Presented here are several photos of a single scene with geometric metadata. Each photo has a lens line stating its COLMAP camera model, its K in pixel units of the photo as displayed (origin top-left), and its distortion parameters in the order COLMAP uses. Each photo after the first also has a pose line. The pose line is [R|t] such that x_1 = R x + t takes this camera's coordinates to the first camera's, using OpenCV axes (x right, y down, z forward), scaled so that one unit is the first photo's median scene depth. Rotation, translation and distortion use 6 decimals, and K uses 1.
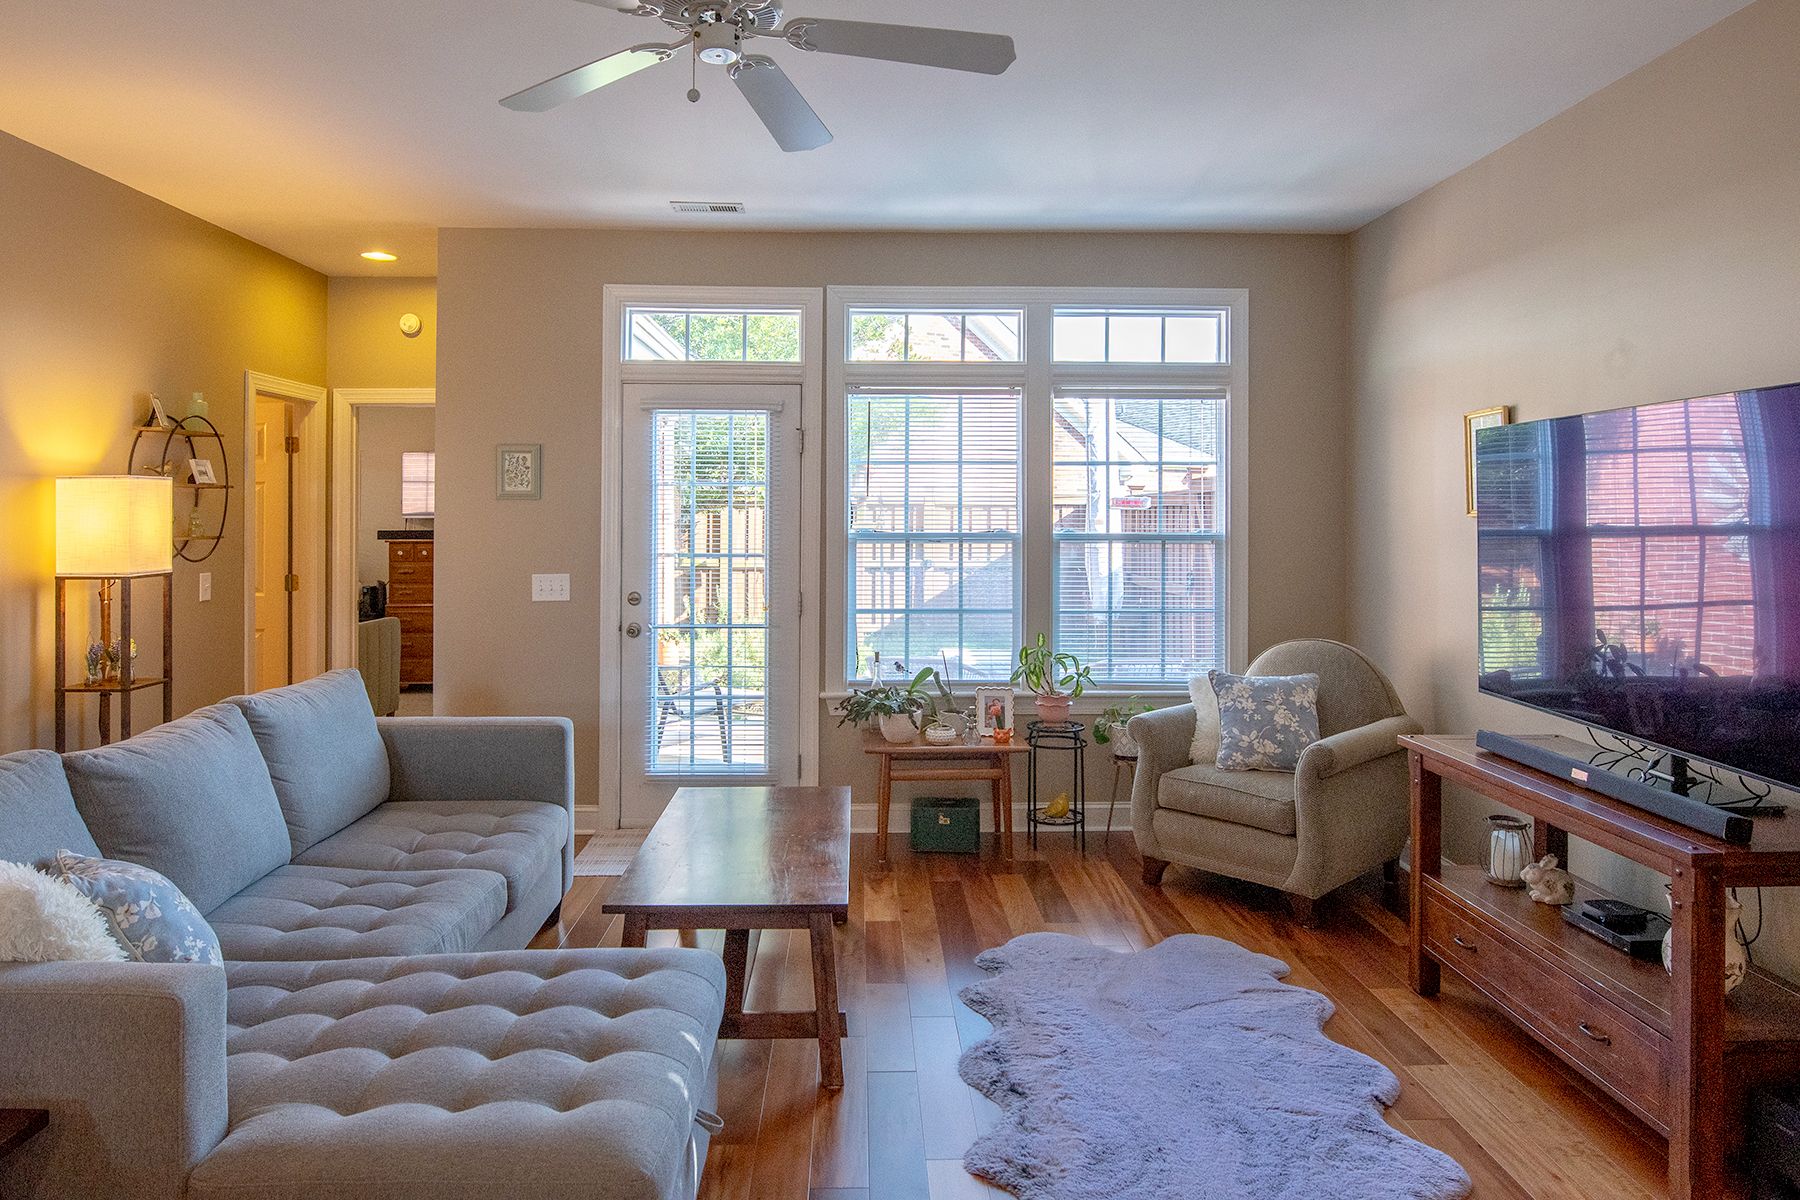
lens RADIAL K [[1125.7, 0, 858.8], [0, 1125.7, 490.2], [0, 0, 1]] dist [-0.006262, -0.004730]
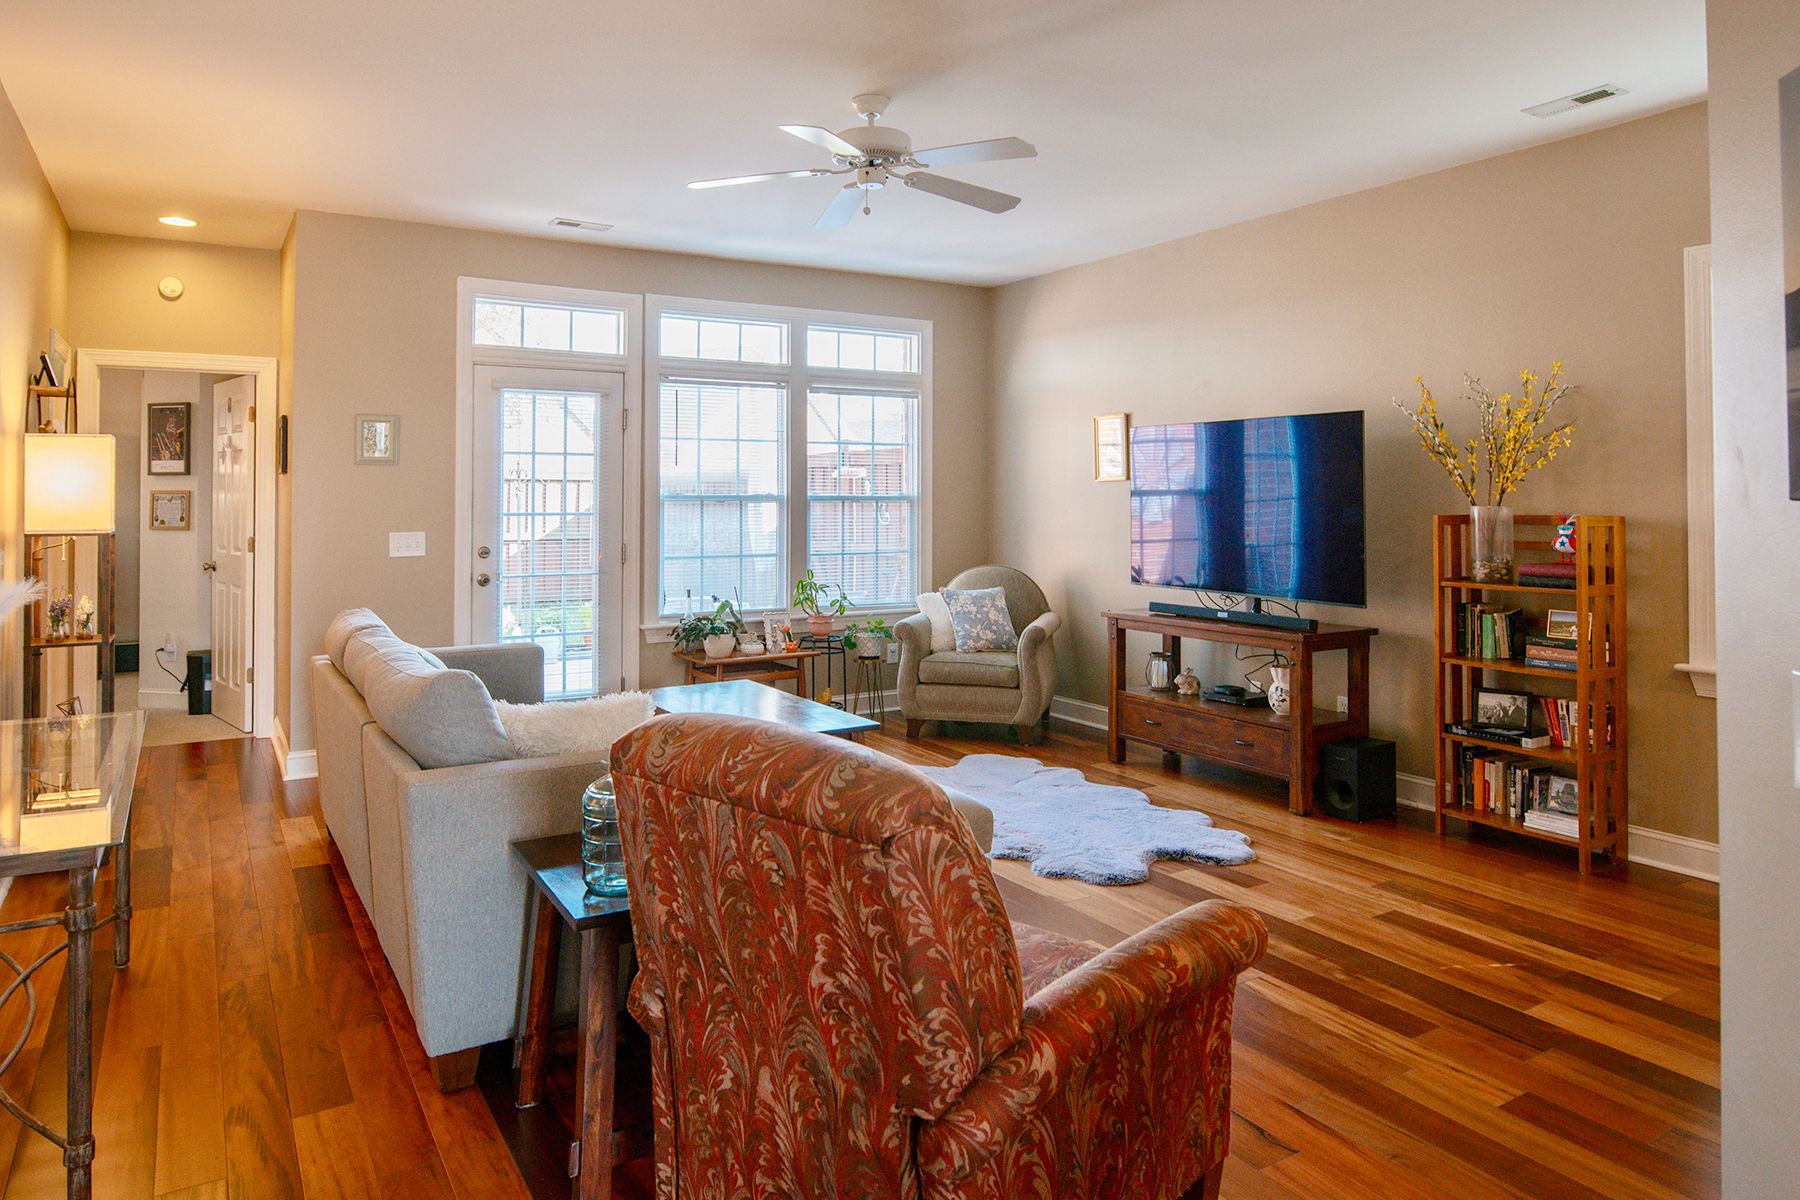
lens RADIAL K [[1130.0, 0, 835.3], [0, 1130.0, 474.8], [0, 0, 1]] dist [-0.006714, 0.000577]
pose [[0.878143, 0.007045, 0.478347, -0.454372], [-0.007310, 0.999972, -0.001307, 0.016769], [-0.478343, -0.002349, 0.878170, -0.186412]]
